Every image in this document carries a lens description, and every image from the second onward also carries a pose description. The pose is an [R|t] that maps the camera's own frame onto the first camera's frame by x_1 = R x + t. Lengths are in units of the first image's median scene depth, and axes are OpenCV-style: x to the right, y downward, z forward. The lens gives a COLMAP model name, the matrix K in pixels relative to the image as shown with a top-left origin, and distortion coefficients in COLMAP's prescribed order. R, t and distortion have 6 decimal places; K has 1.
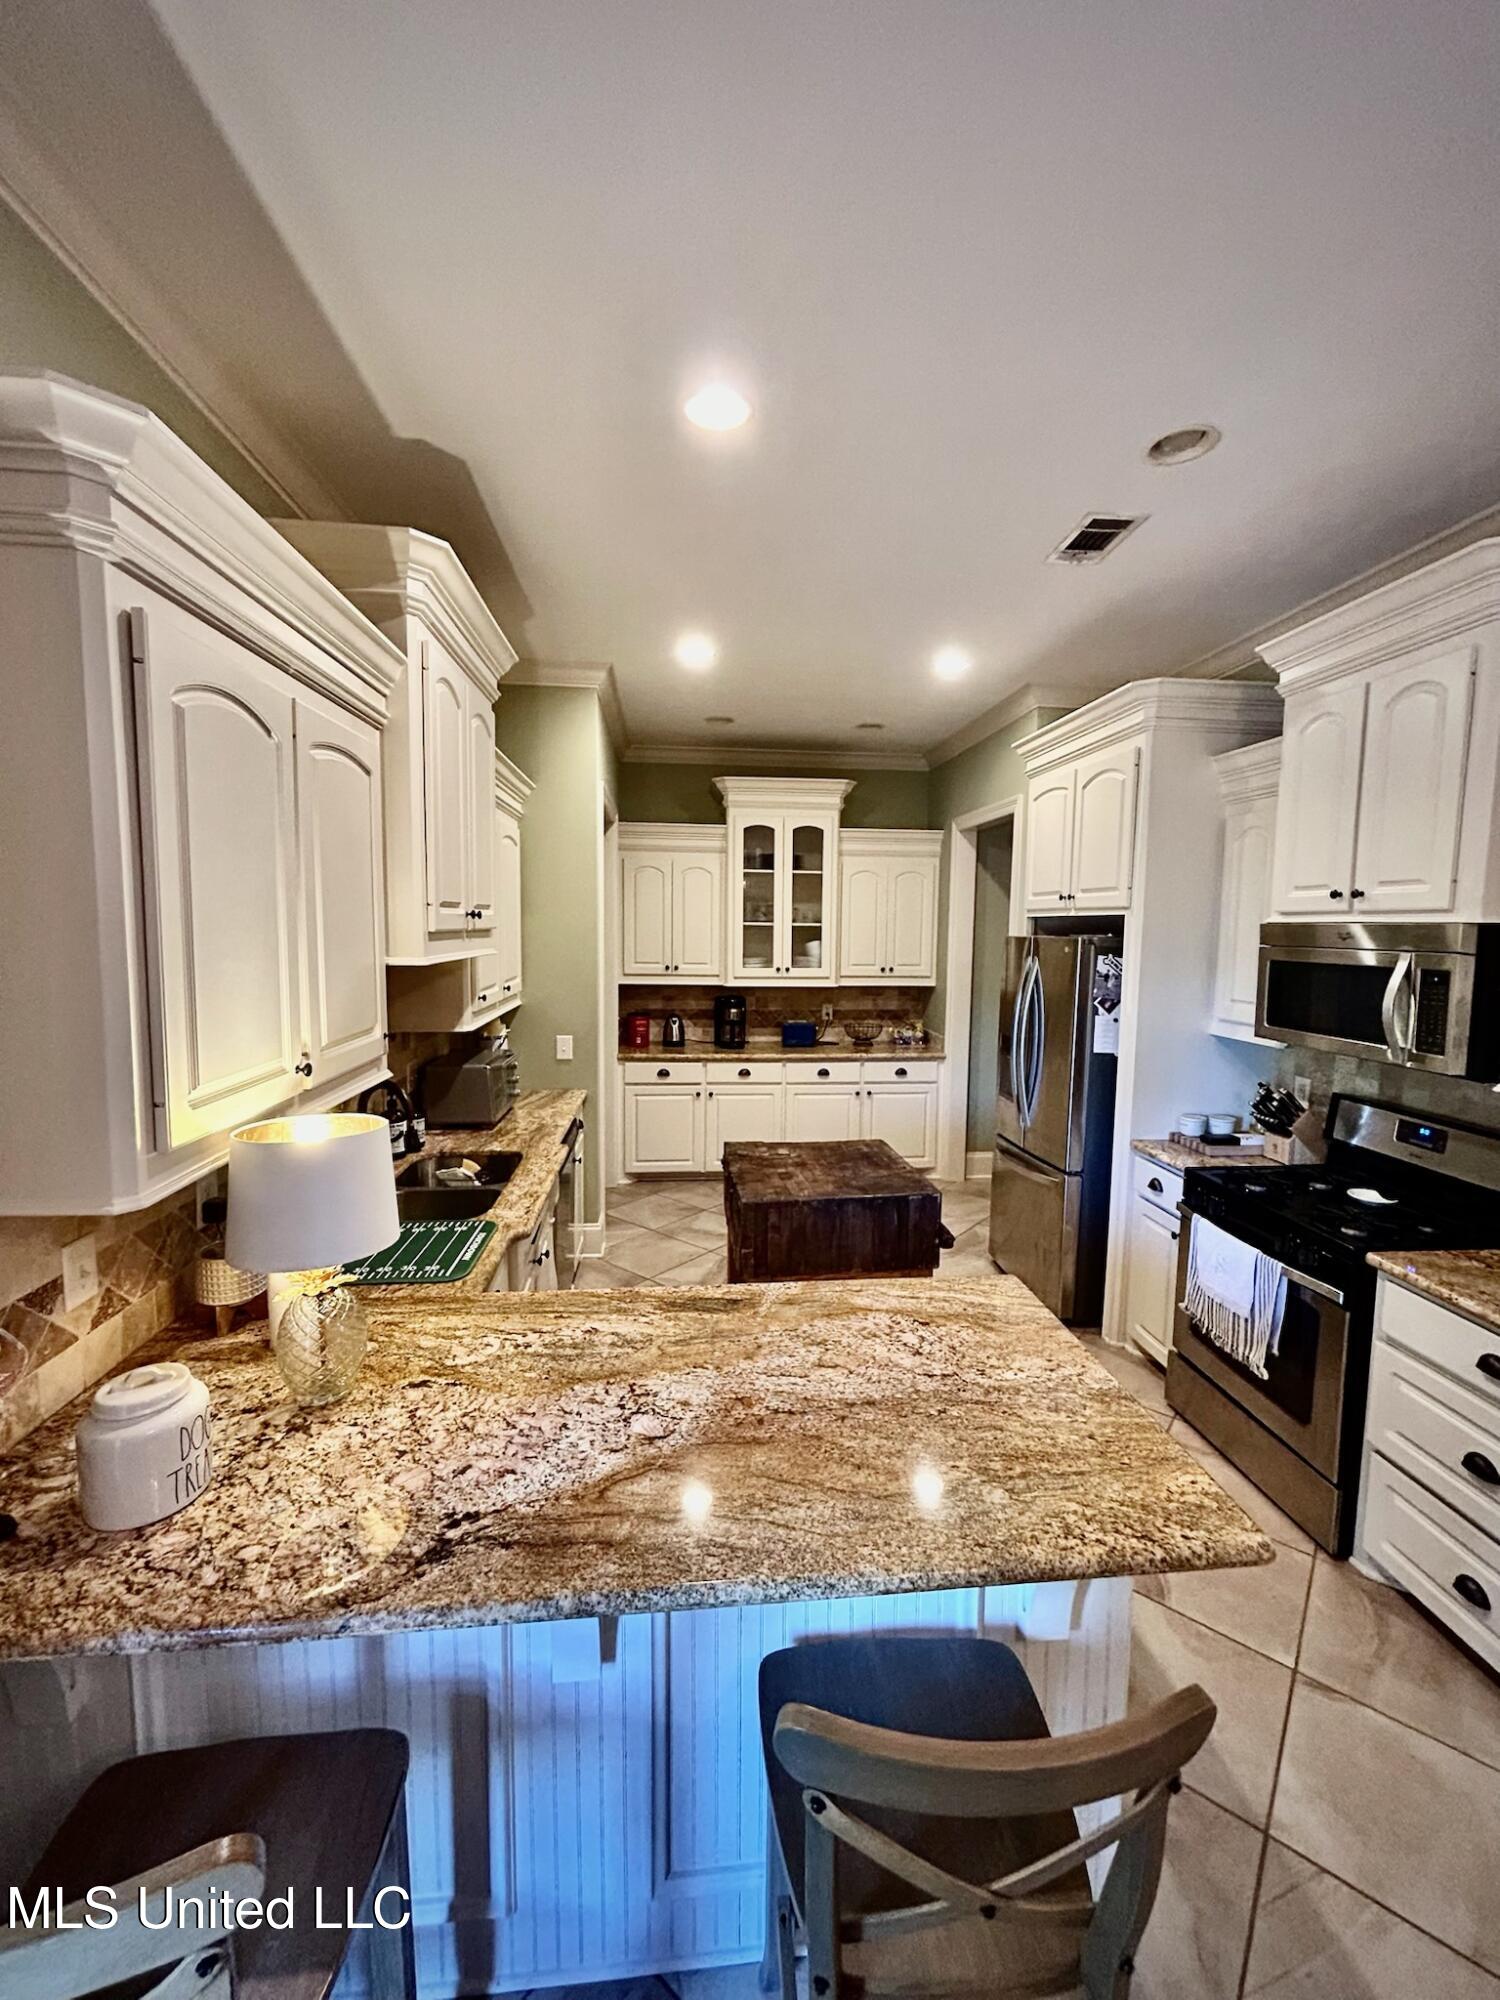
lens RADIAL K [[804.6, 0, 751.1], [0, 804.6, 999.0], [0, 0, 1]] dist [-0.000618, -0.000183]
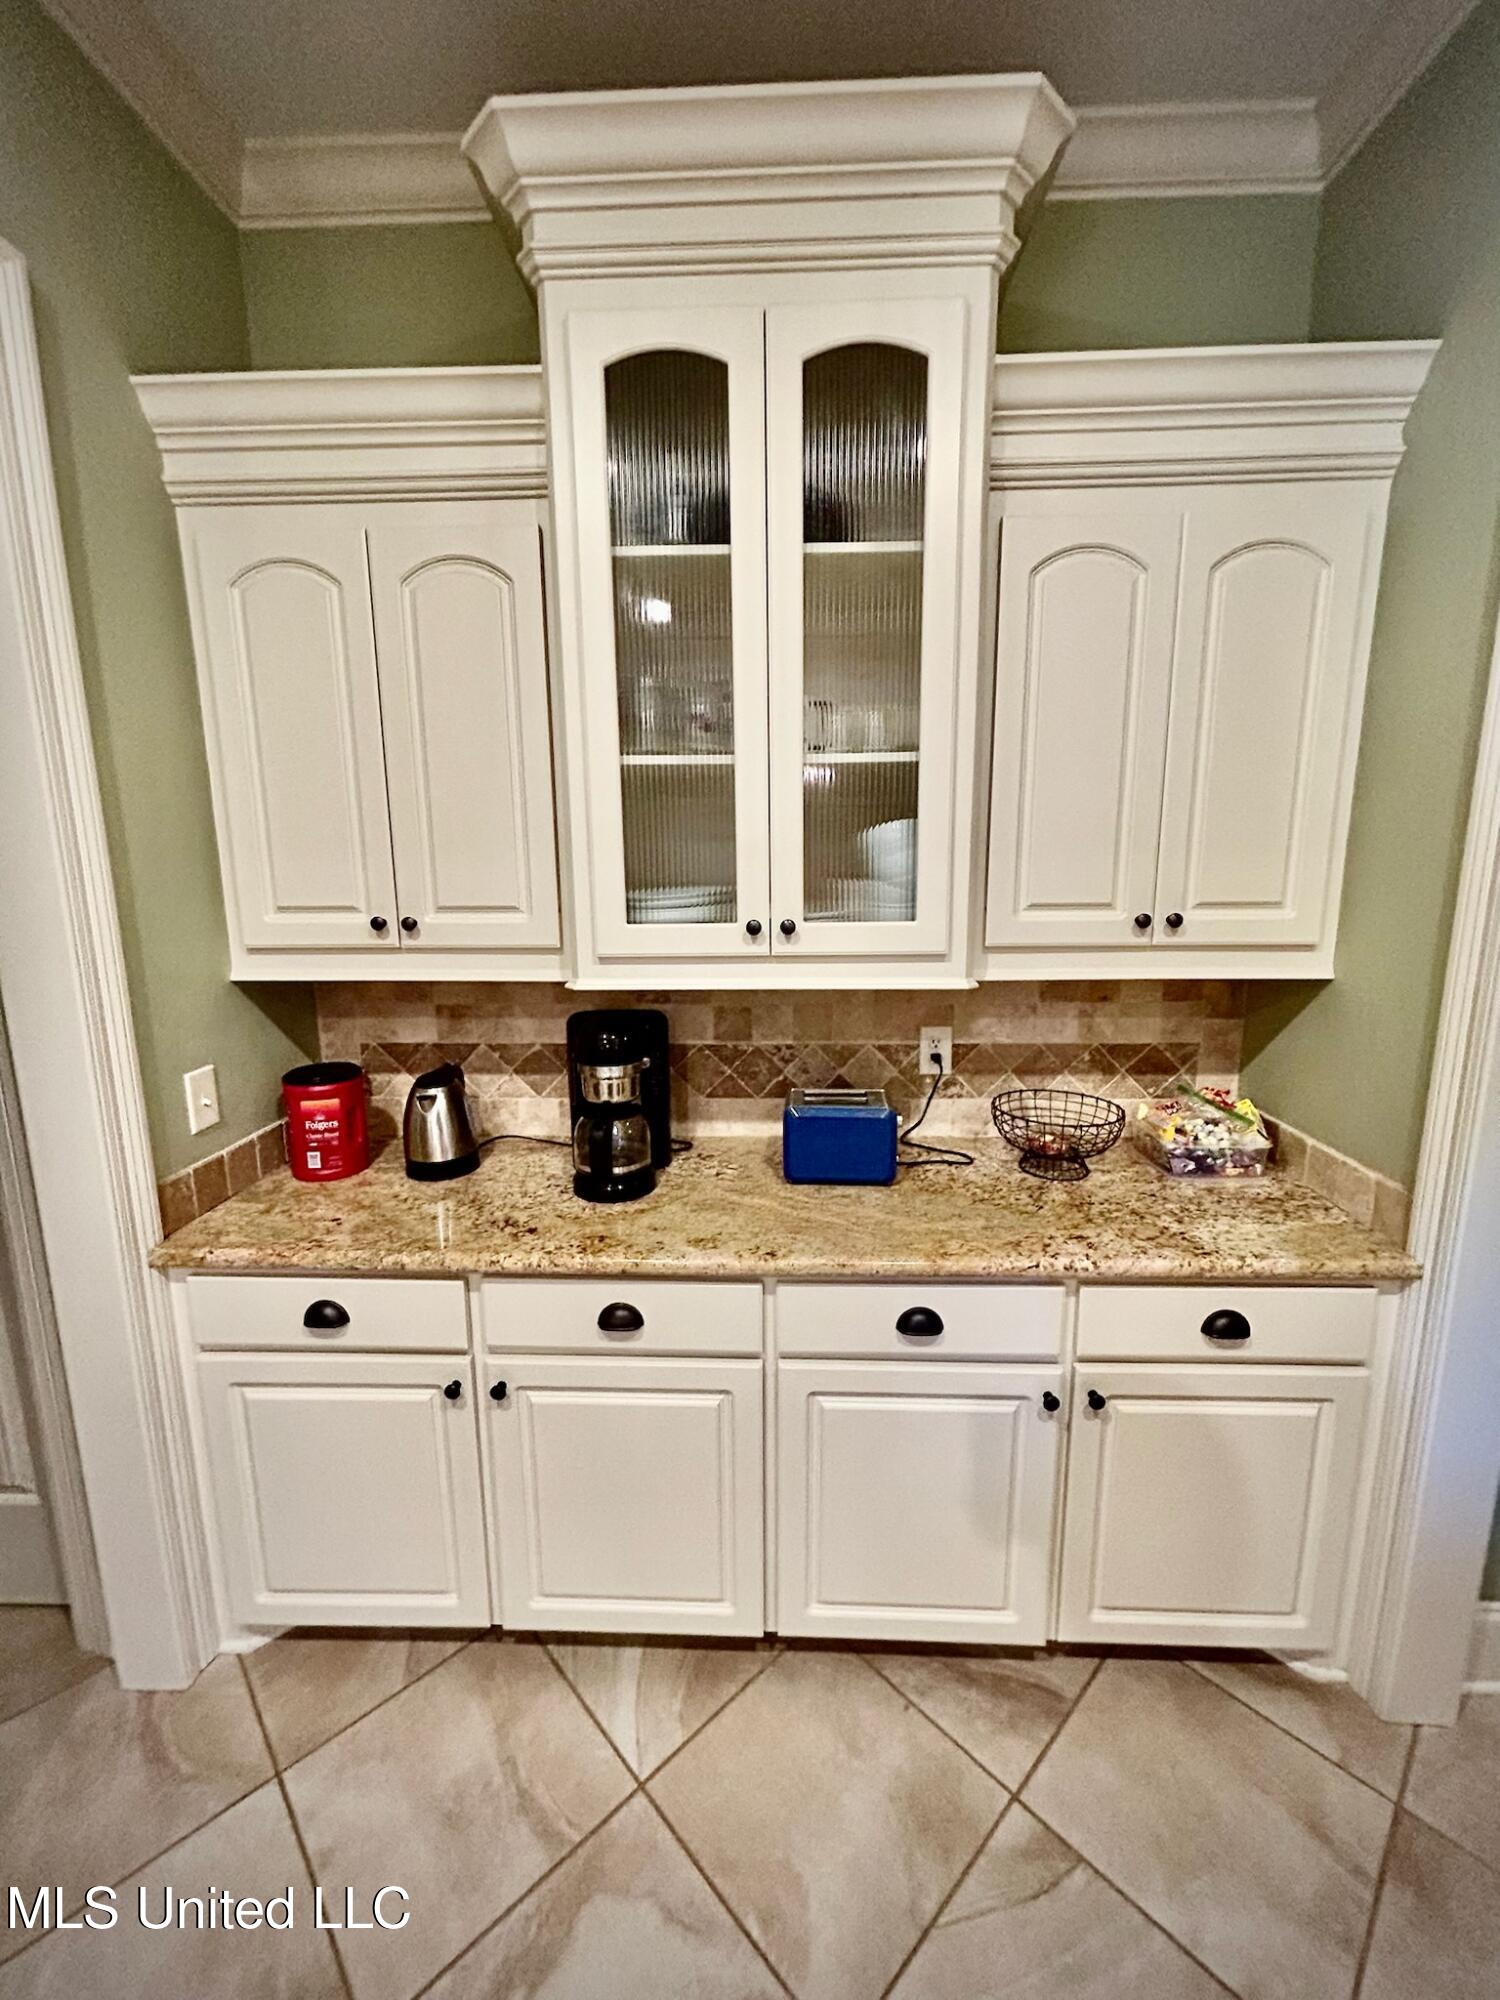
lens RADIAL K [[804.6, 0, 743.6], [0, 804.6, 999.5], [0, 0, 1]] dist [-0.000618, -0.000183]
pose [[0.991203, 0.002969, -0.132315, 0.066630], [0.007935, 0.996617, 0.081802, -0.035426], [0.132110, -0.082132, 0.987827, 0.733806]]
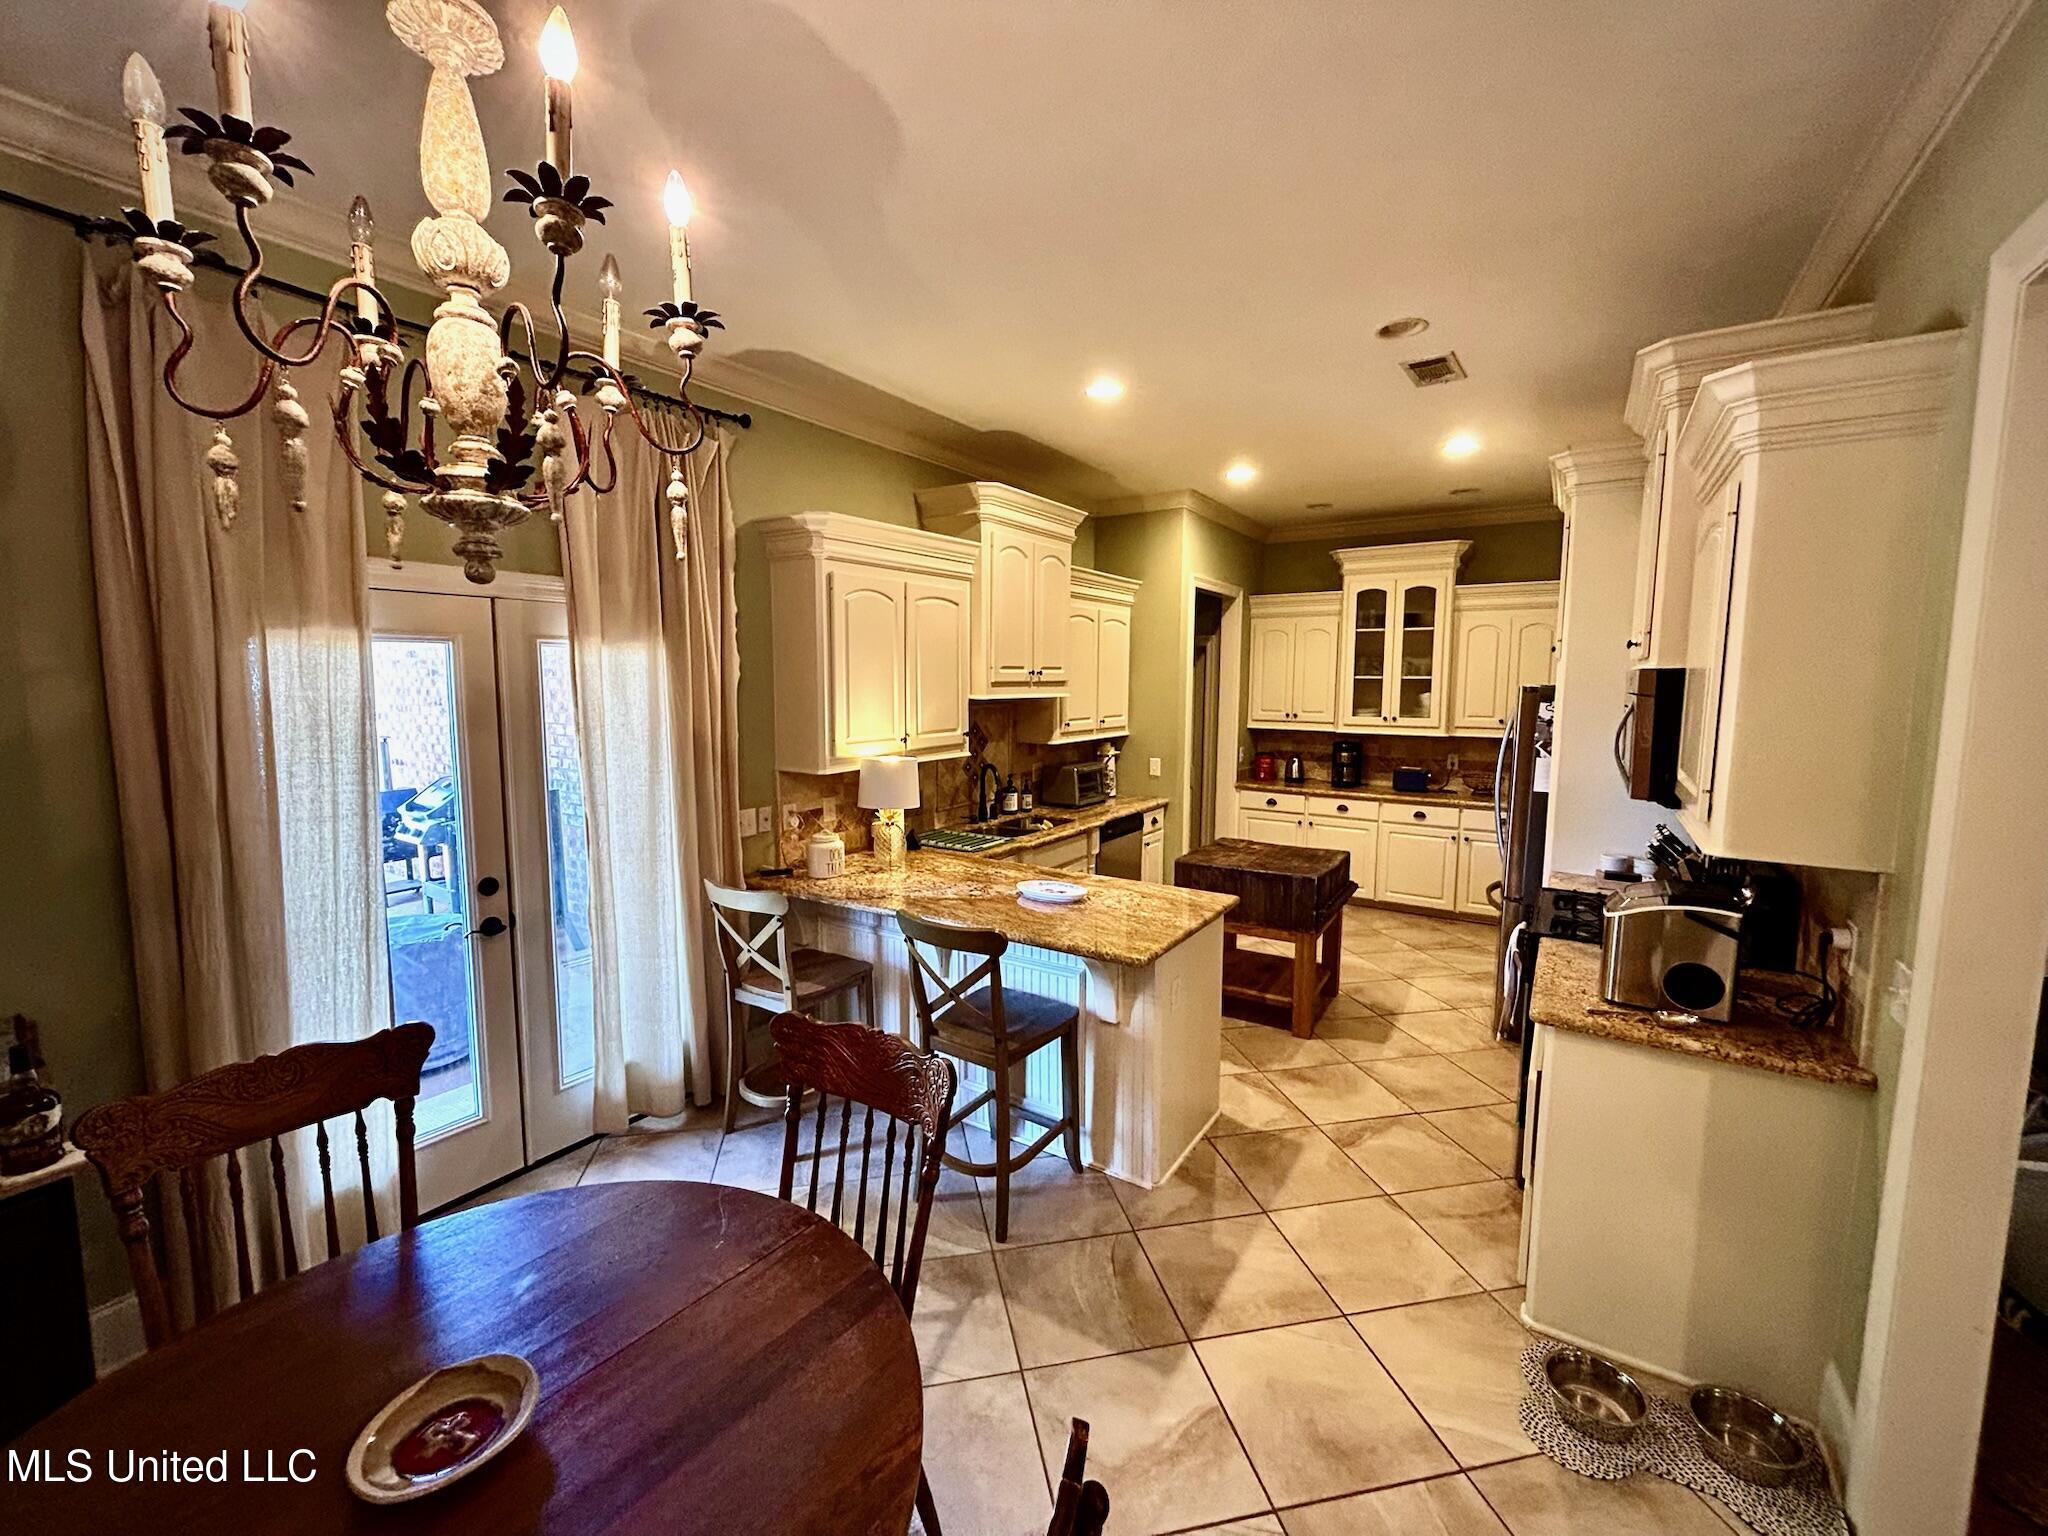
lens RADIAL K [[823.9, 0, 1026.3], [0, 823.9, 767.8], [0, 0, 1]] dist [-0.000618, -0.000183]
pose [[0.780077, 0.059185, -0.622877, 0.359744], [-0.052215, 0.998201, 0.029455, 0.023255], [0.623500, 0.009546, 0.781765, -0.191993]]
